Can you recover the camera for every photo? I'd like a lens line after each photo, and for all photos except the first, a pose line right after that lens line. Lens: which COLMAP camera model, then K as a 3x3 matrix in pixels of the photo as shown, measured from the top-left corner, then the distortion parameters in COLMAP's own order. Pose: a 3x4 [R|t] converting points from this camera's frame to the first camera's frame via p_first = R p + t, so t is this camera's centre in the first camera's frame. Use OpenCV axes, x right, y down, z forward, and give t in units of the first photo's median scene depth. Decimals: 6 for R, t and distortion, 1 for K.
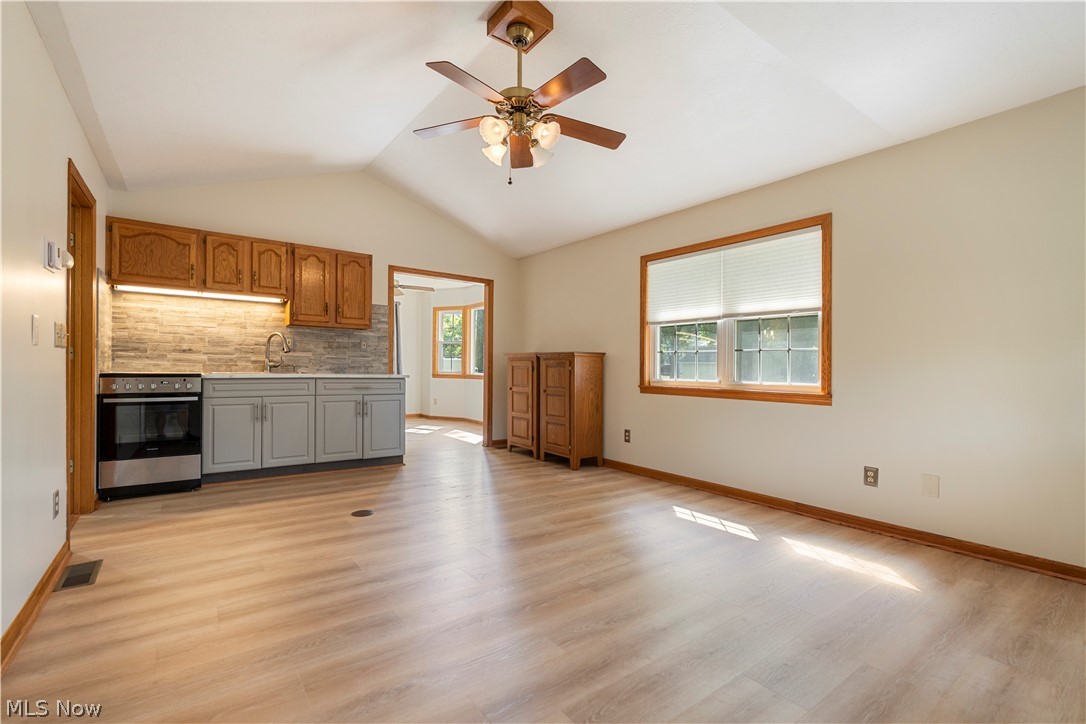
lens RADIAL K [[487.9, 0, 549.1], [0, 487.9, 365.7], [0, 0, 1]] dist [-0.001438, 0.001247]
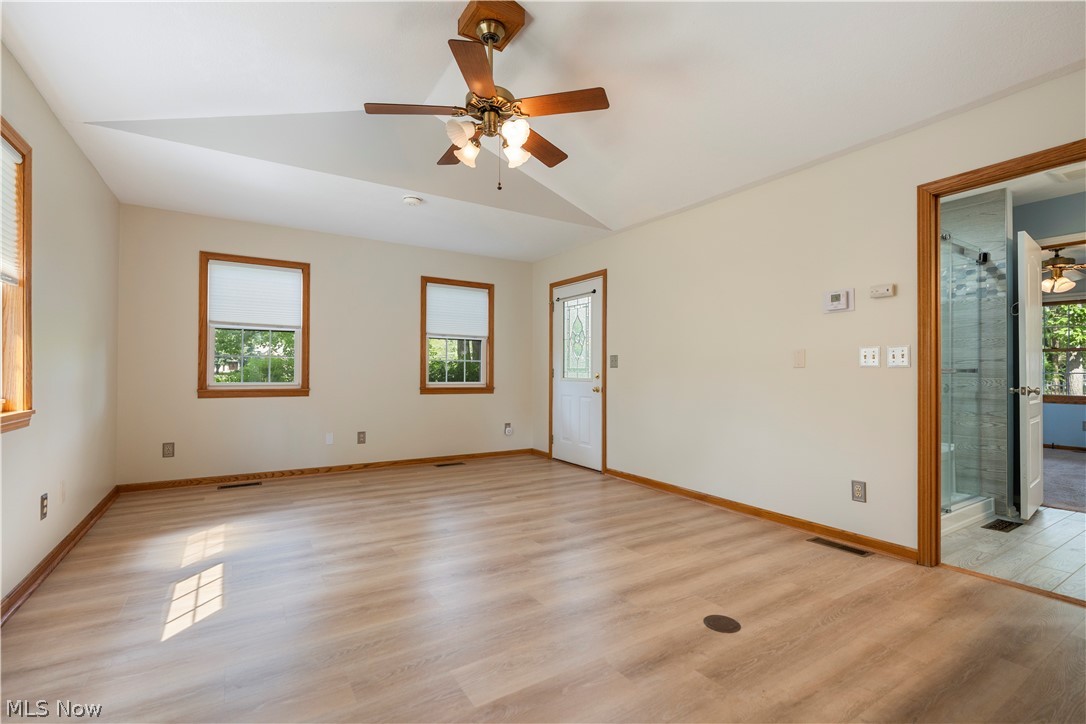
lens RADIAL K [[487.9, 0, 541.7], [0, 487.9, 363.7], [0, 0, 1]] dist [-0.001438, 0.001247]
pose [[-0.996144, -0.014267, 0.086560, -0.229889], [-0.015387, 0.999806, -0.012293, -0.011569], [-0.086368, -0.013578, -0.996171, 1.799672]]
